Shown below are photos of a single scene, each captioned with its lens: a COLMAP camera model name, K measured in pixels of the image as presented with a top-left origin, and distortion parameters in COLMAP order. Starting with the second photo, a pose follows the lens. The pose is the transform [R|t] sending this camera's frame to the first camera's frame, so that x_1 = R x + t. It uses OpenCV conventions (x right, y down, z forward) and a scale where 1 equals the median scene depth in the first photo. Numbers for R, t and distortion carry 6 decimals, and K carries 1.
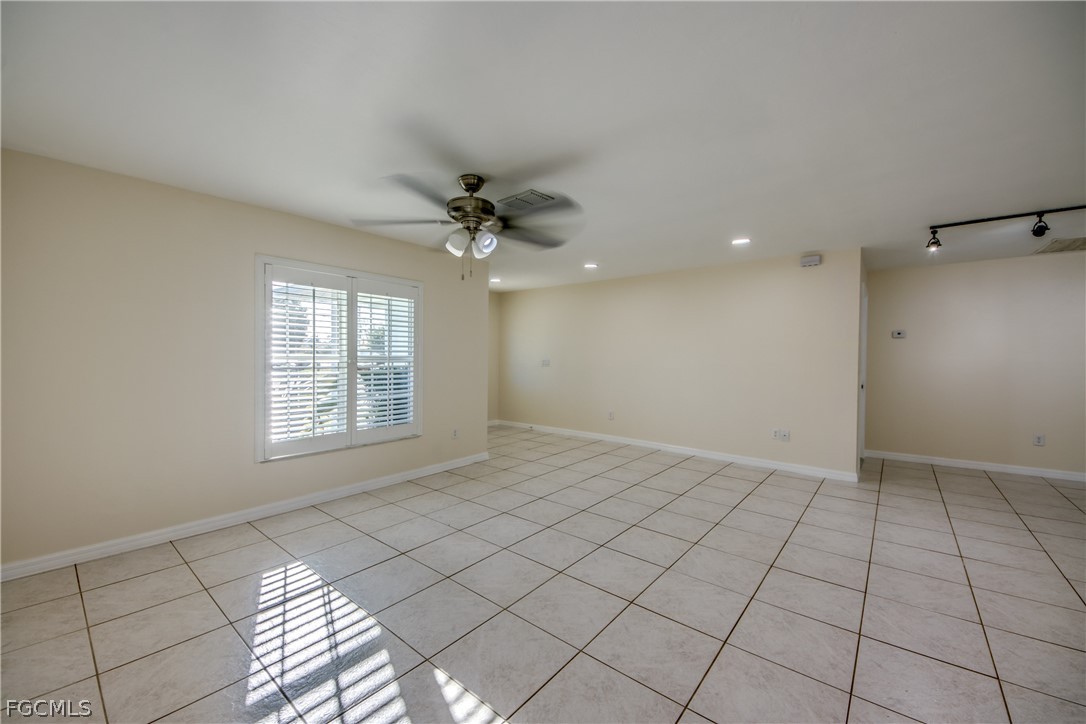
lens RADIAL K [[414.7, 0, 540.7], [0, 414.7, 373.9], [0, 0, 1]] dist [-0.000169, -0.000092]
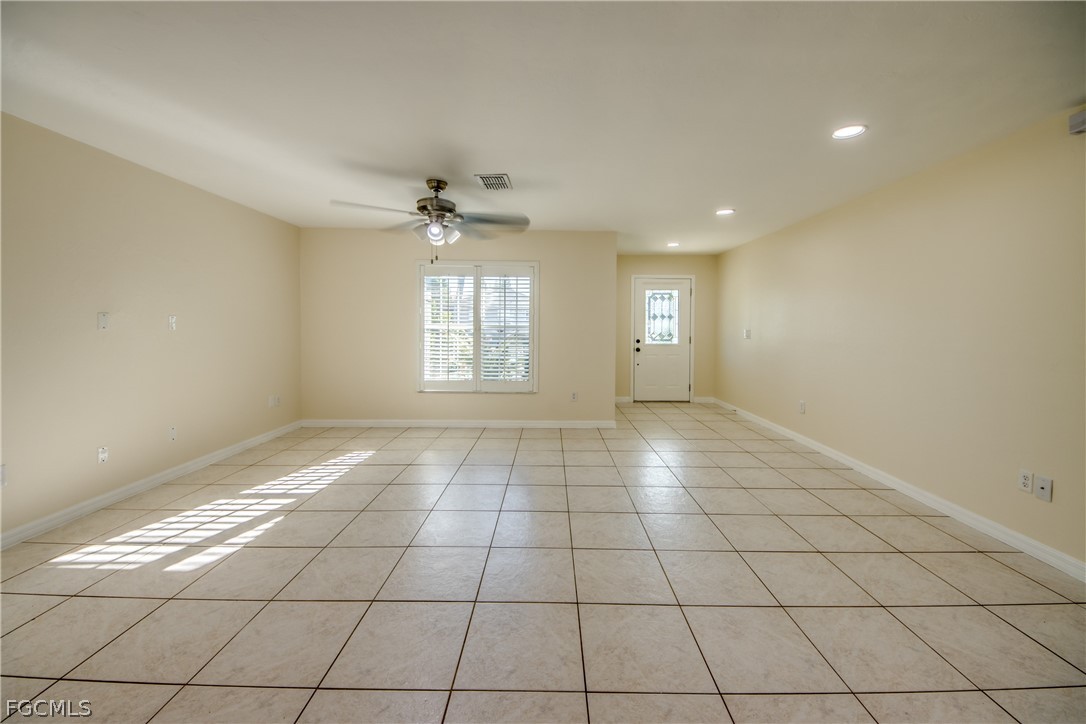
lens RADIAL K [[413.3, 0, 554.8], [0, 413.3, 338.5], [0, 0, 1]] dist [0.014467, -0.000009]
pose [[0.652225, 0.020091, -0.757759, 0.748329], [-0.035214, 0.999373, -0.003812, -0.001859], [0.757207, 0.029170, 0.652523, 0.330047]]
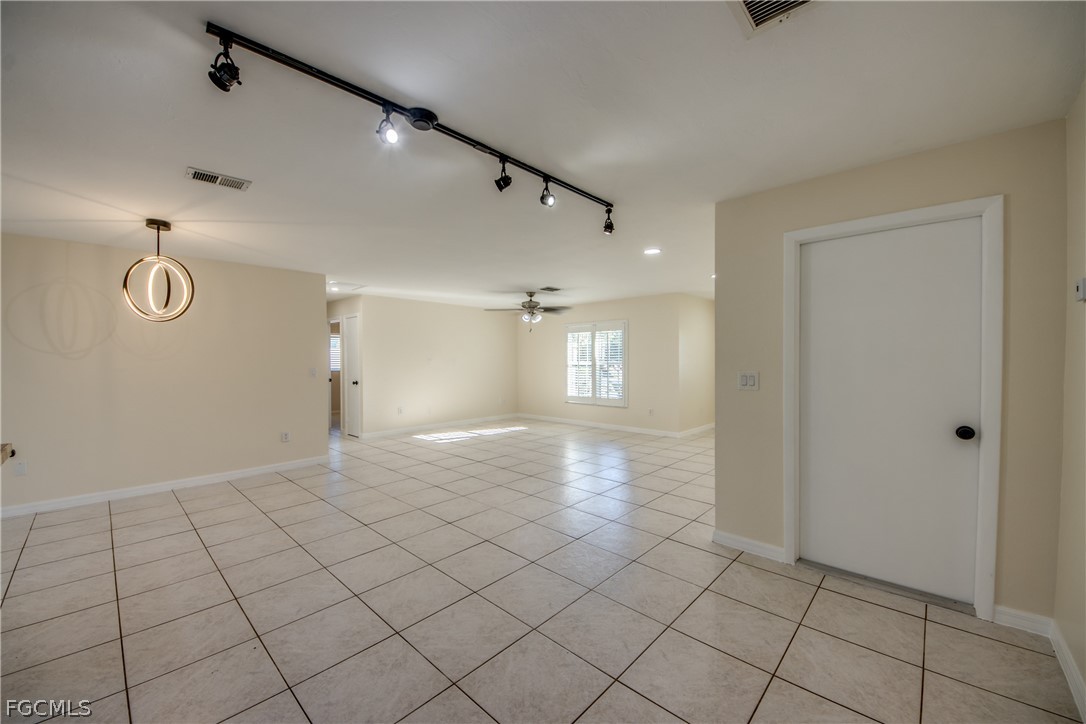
lens RADIAL K [[430.4, 0, 543.0], [0, 430.4, 362.0], [0, 0, 1]] dist [0.126928, -0.054920]
pose [[-0.060421, -0.011439, -0.998107, 1.842396], [-0.043595, 0.999010, -0.008811, -0.011378], [0.997221, 0.042981, -0.060860, 0.911192]]
